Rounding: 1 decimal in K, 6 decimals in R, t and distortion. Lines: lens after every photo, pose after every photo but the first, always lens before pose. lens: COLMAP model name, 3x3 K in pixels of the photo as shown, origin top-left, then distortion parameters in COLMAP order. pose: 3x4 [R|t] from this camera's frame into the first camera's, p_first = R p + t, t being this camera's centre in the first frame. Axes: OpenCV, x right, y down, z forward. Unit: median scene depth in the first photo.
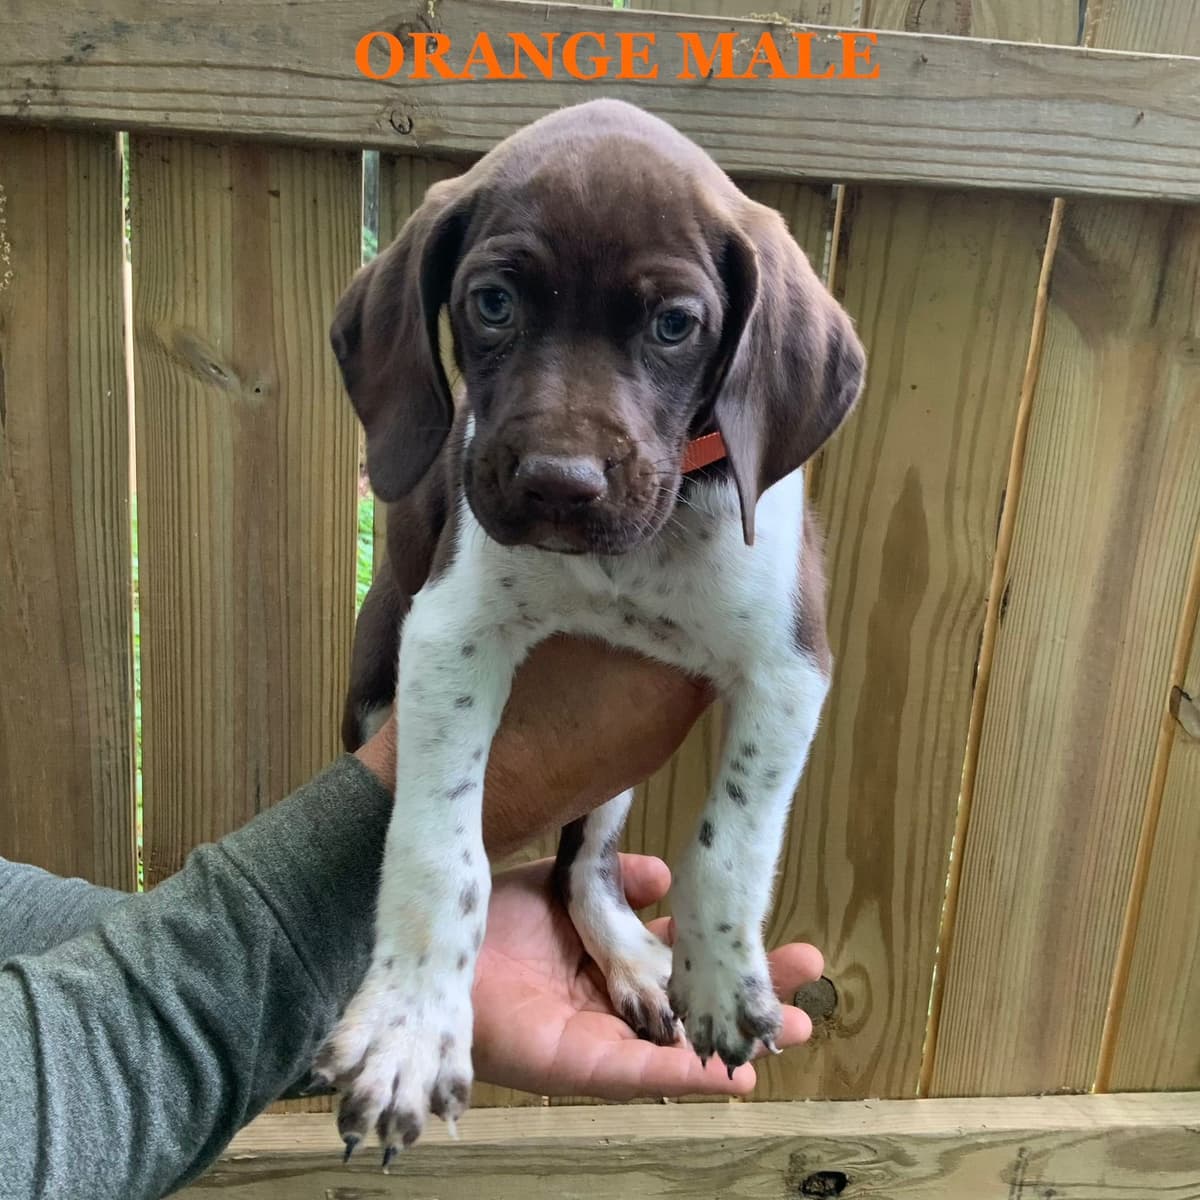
lens RADIAL K [[1338.9, 0, 604.1], [0, 1338.9, 582.2], [0, 0, 1]] dist [0.004626, 0.000000]
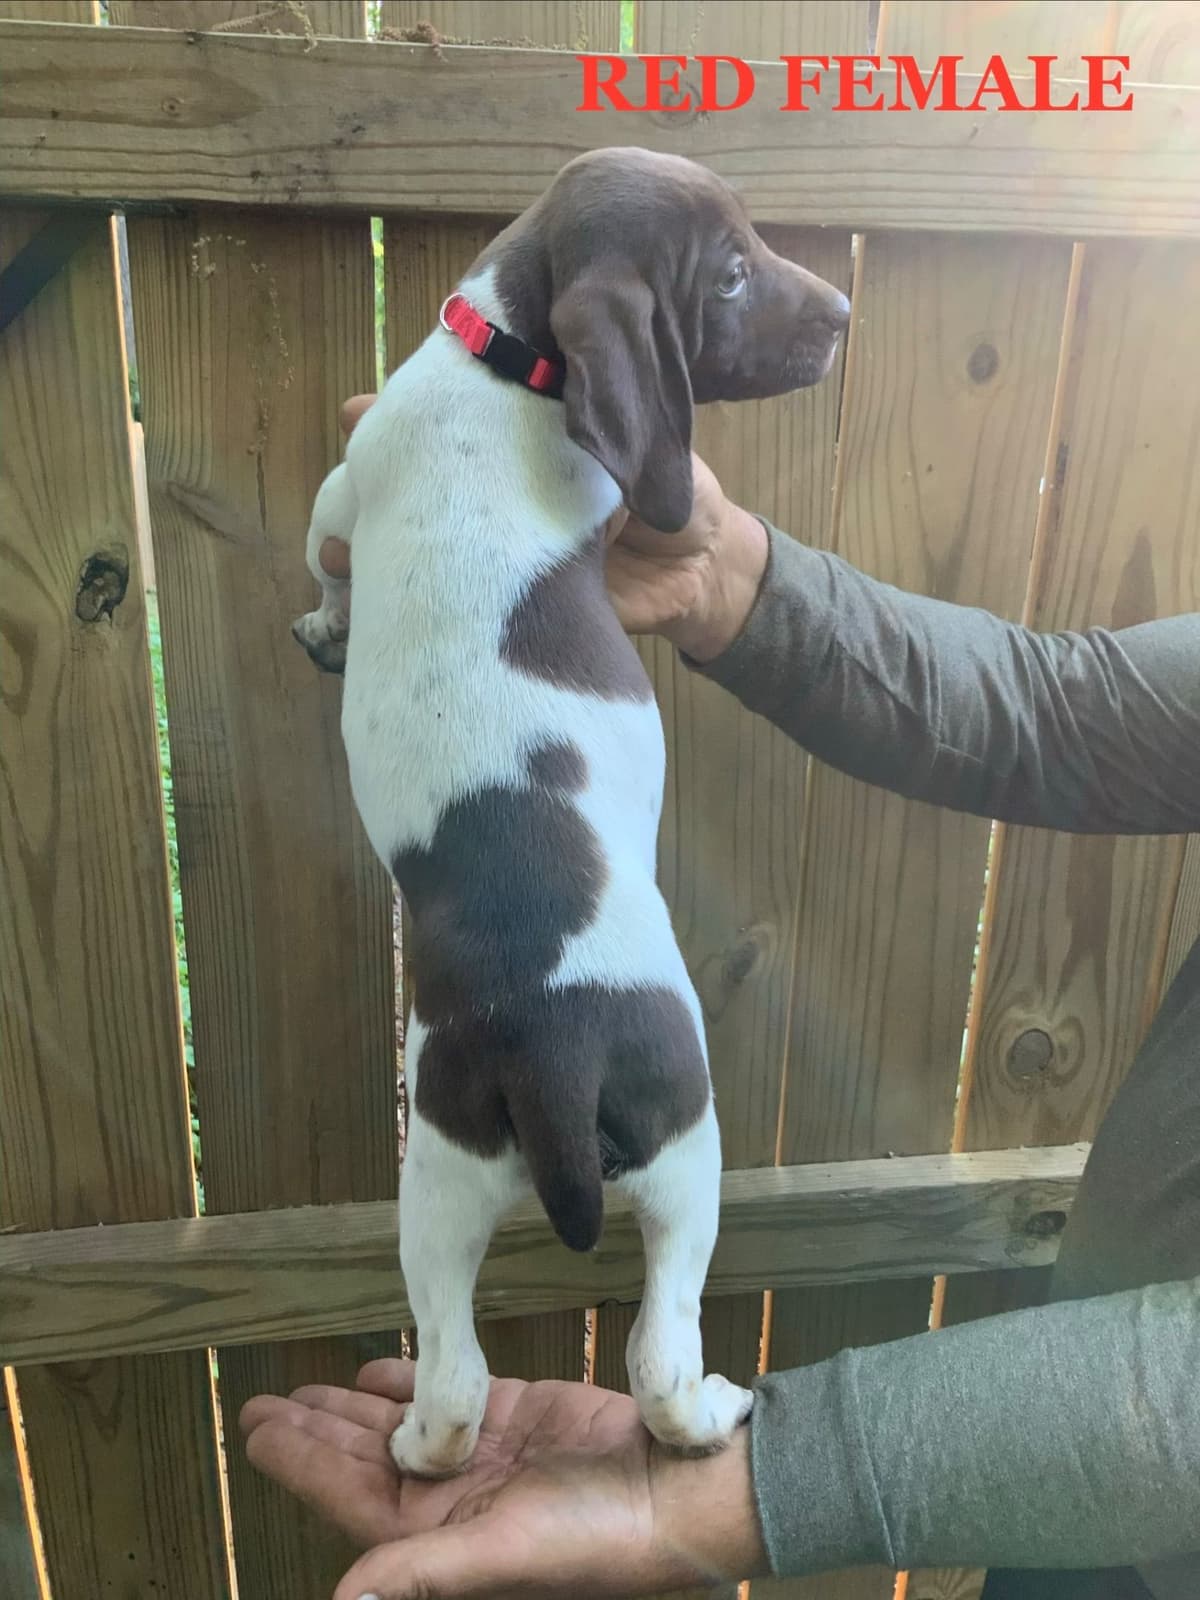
lens RADIAL K [[1345.6, 0, 599.3], [0, 1345.6, 790.6], [0, 0, 1]] dist [0.036989, -0.091072]
pose [[0.998405, -0.052160, 0.021594, -0.214879], [0.050240, 0.995405, 0.081519, 0.008147], [-0.025747, -0.080304, 0.996438, -0.021687]]
